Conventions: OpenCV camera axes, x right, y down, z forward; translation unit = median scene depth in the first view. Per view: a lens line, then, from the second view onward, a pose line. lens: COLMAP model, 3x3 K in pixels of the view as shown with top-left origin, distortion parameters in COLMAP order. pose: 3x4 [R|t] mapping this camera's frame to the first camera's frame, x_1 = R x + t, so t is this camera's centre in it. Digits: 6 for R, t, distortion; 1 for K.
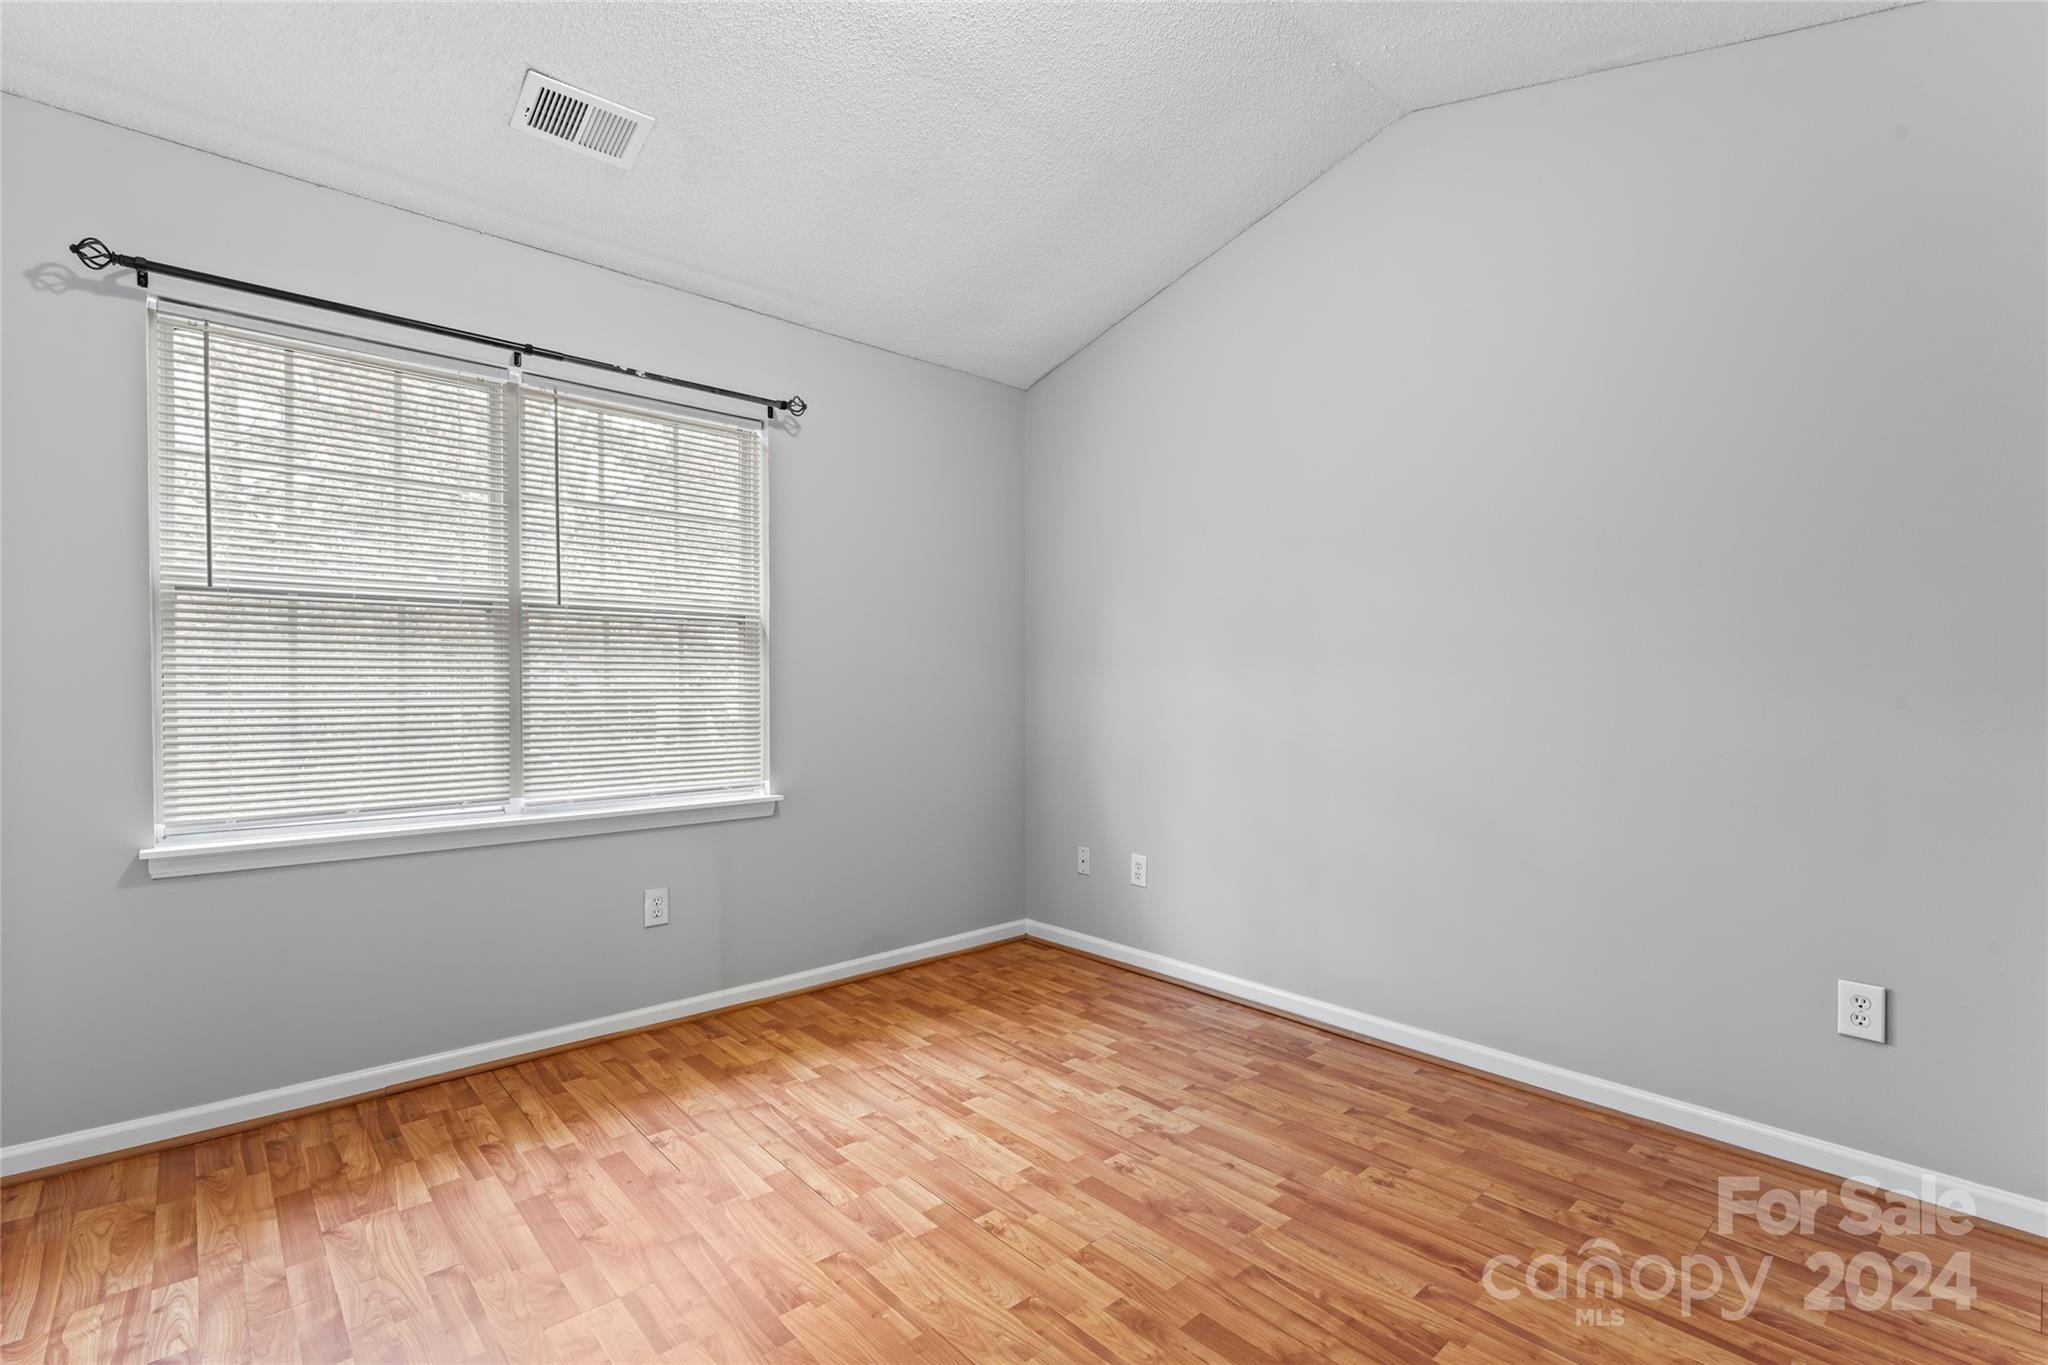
lens RADIAL K [[915.3, 0, 1046.9], [0, 915.3, 705.1], [0, 0, 1]] dist [-0.004456, 0.000482]
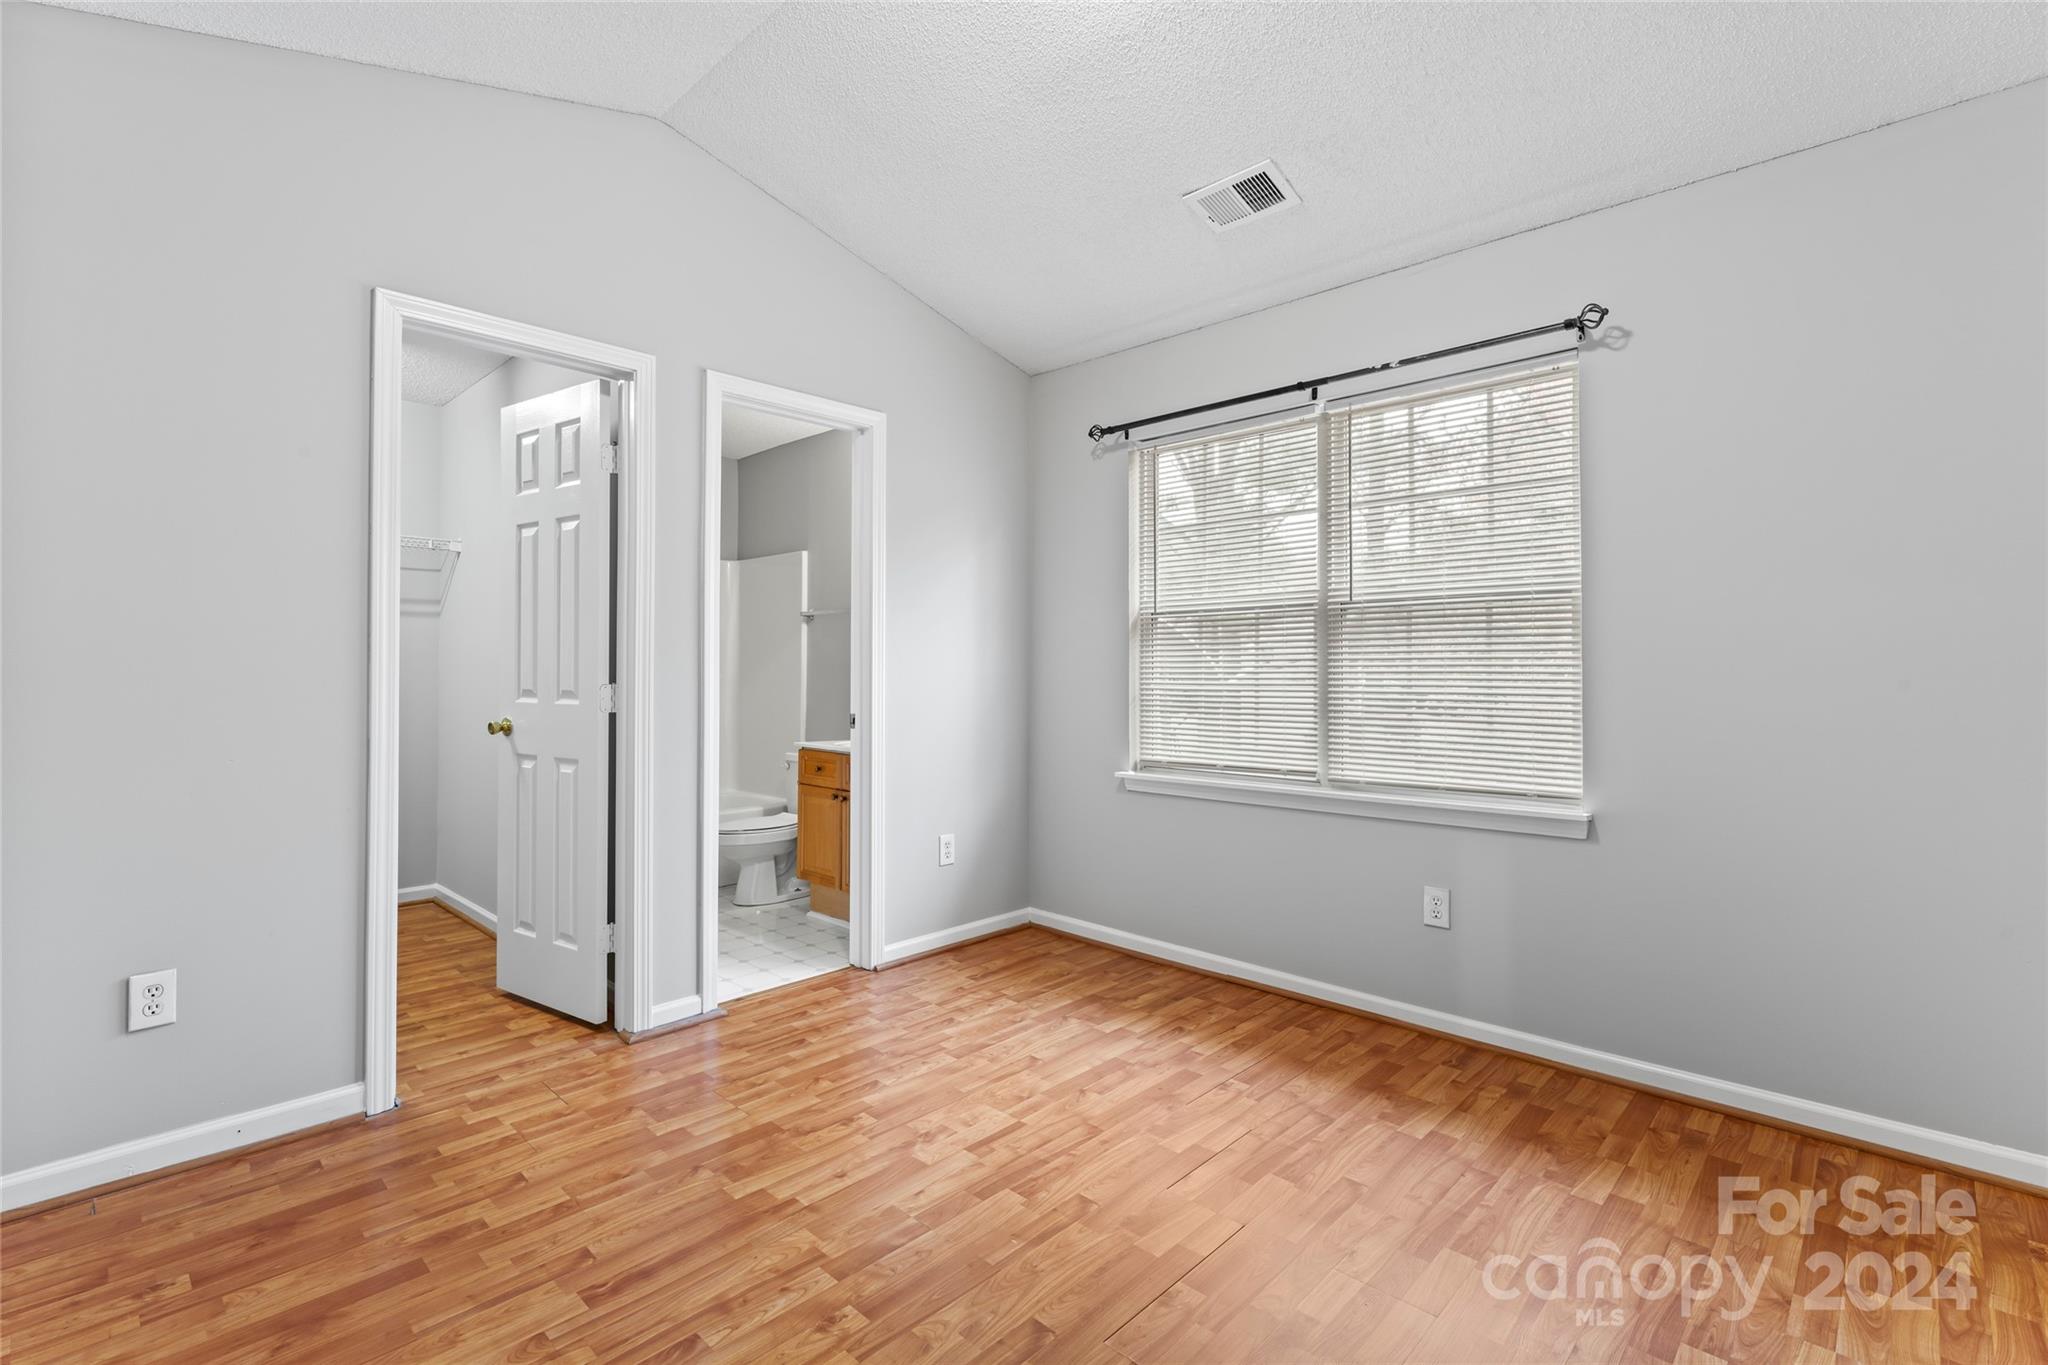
lens RADIAL K [[915.3, 0, 961.3], [0, 915.3, 638.5], [0, 0, 1]] dist [-0.004456, 0.000482]
pose [[0.029749, -0.038672, -0.998809, 0.621968], [-0.016703, 0.999093, -0.039181, -0.012804], [0.999418, 0.017849, 0.029076, 0.572902]]
